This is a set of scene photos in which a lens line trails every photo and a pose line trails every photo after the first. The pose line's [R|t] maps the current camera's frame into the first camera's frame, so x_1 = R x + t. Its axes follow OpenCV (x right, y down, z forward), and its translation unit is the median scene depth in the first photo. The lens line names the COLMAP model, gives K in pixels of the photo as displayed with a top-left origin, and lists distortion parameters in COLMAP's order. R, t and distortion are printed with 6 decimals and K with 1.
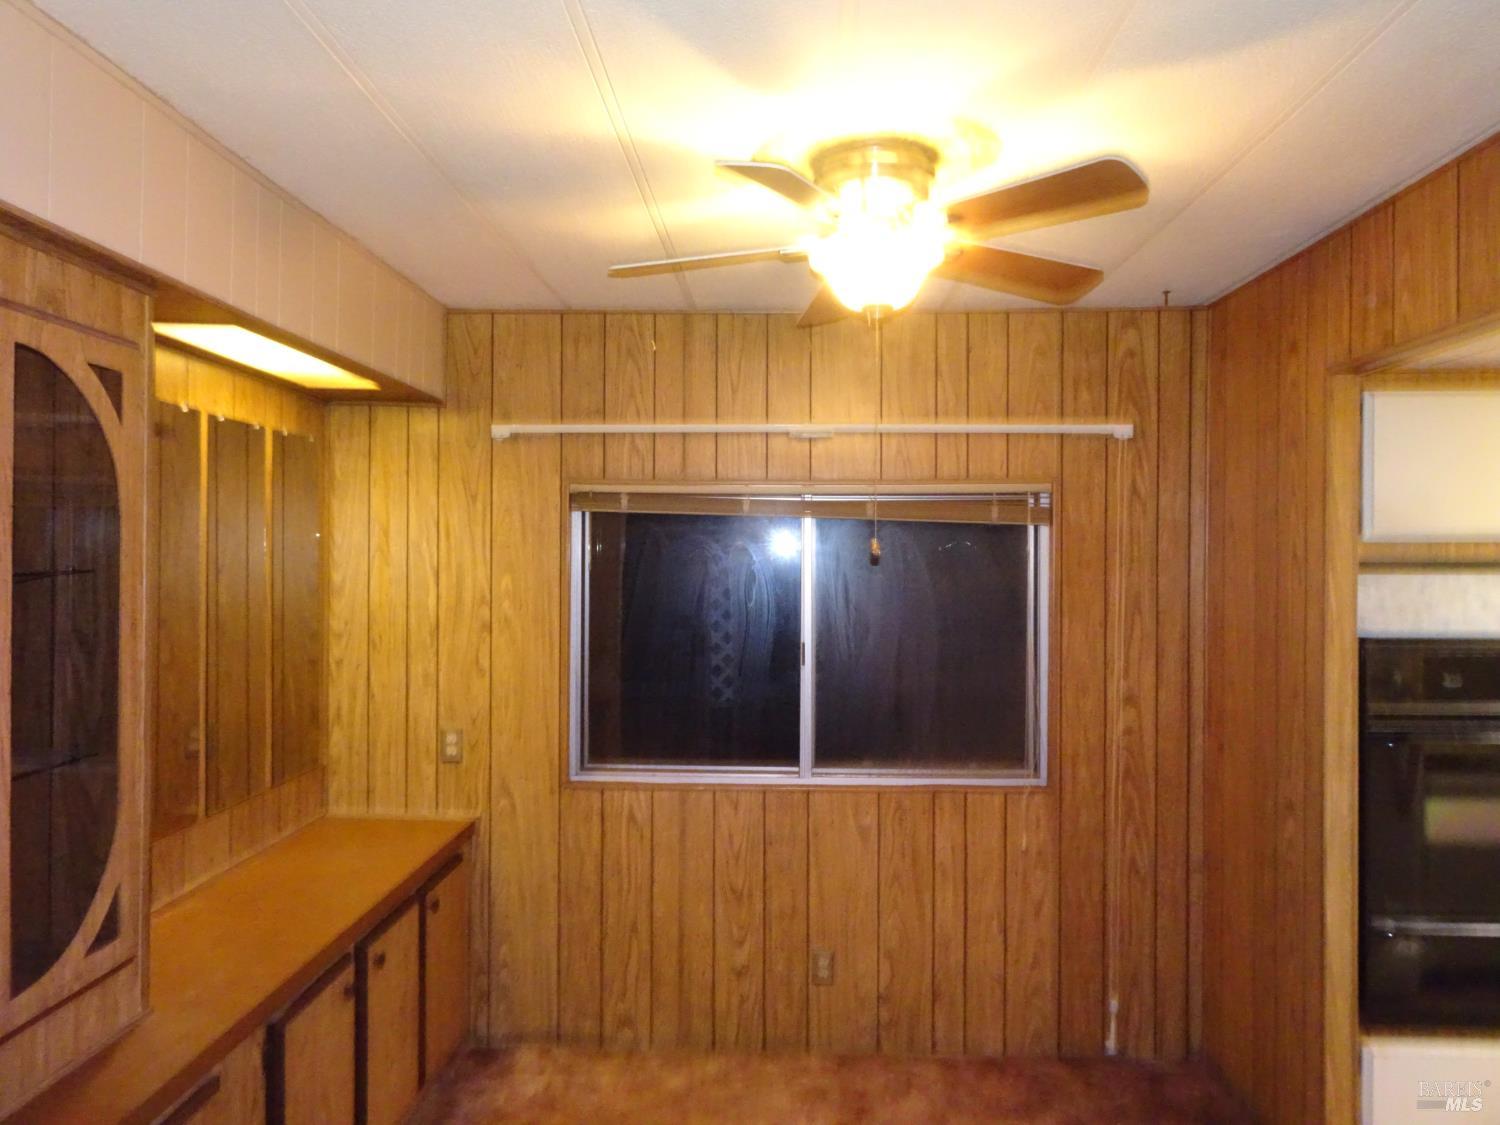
lens RADIAL K [[1064.6, 0, 753.7], [0, 1064.6, 572.4], [0, 0, 1]] dist [0.005025, -0.001485]
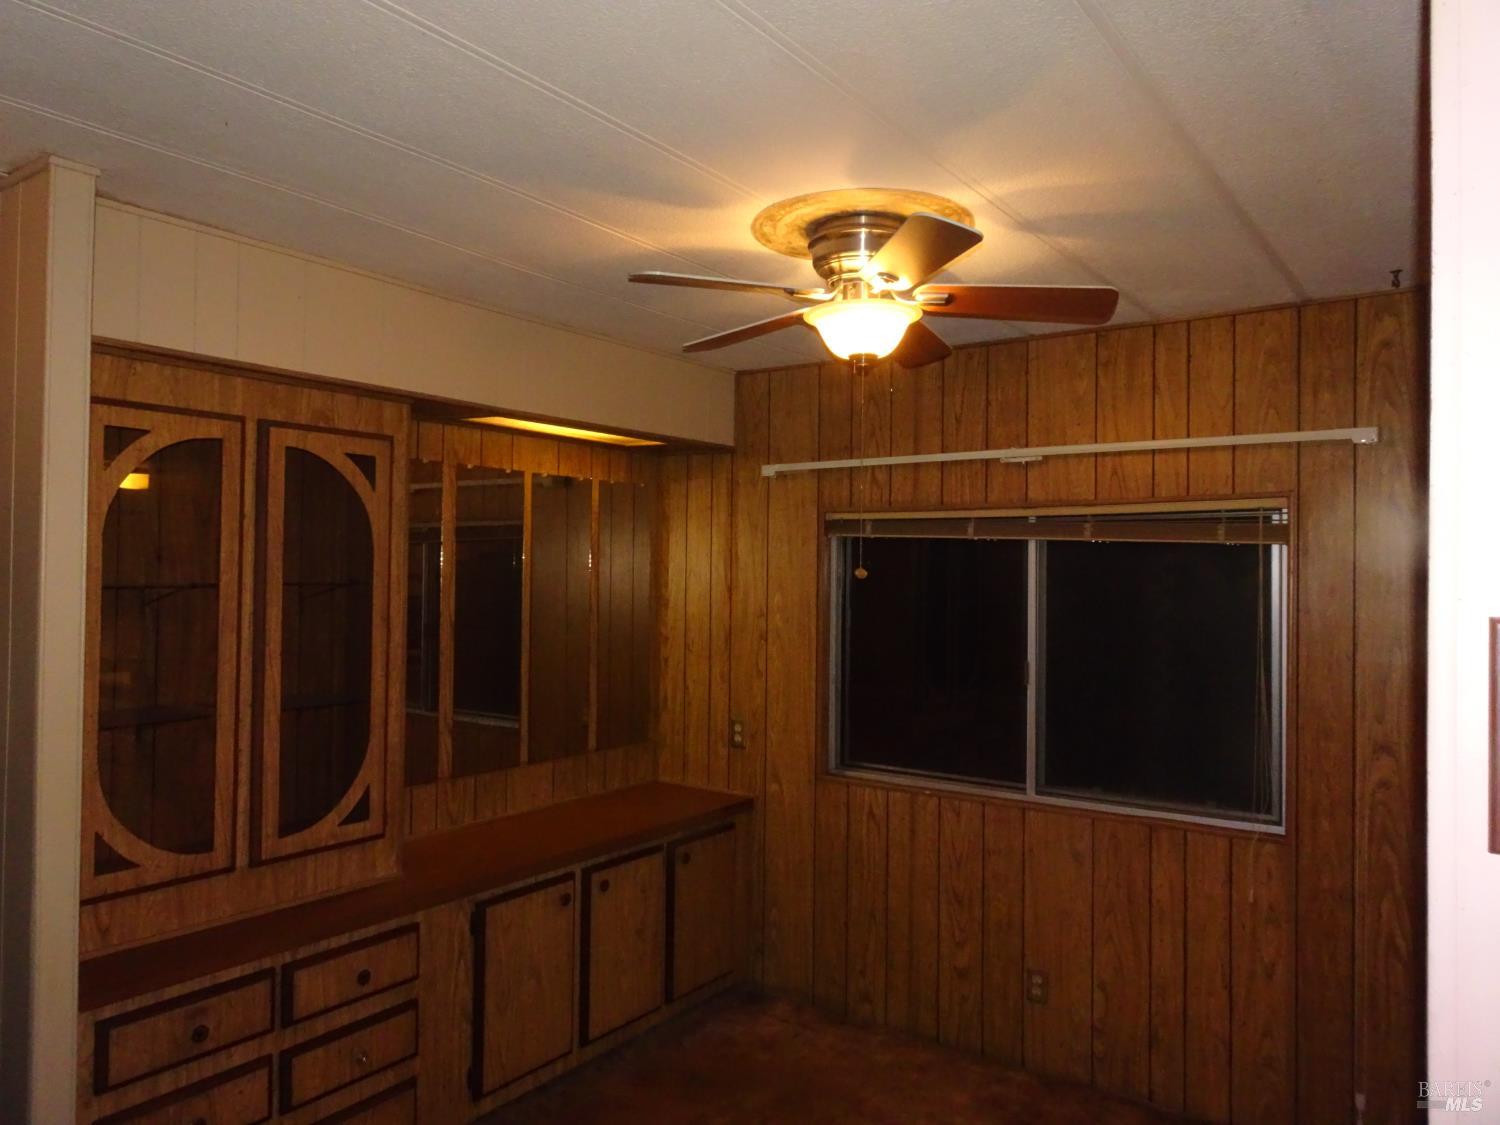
lens RADIAL K [[1064.6, 0, 750.2], [0, 1064.6, 567.0], [0, 0, 1]] dist [0.005025, -0.001485]
pose [[0.834934, -0.001061, -0.550349, 0.393918], [-0.013063, 0.999678, -0.021744, 0.000561], [0.550195, 0.025344, 0.834651, -0.000271]]
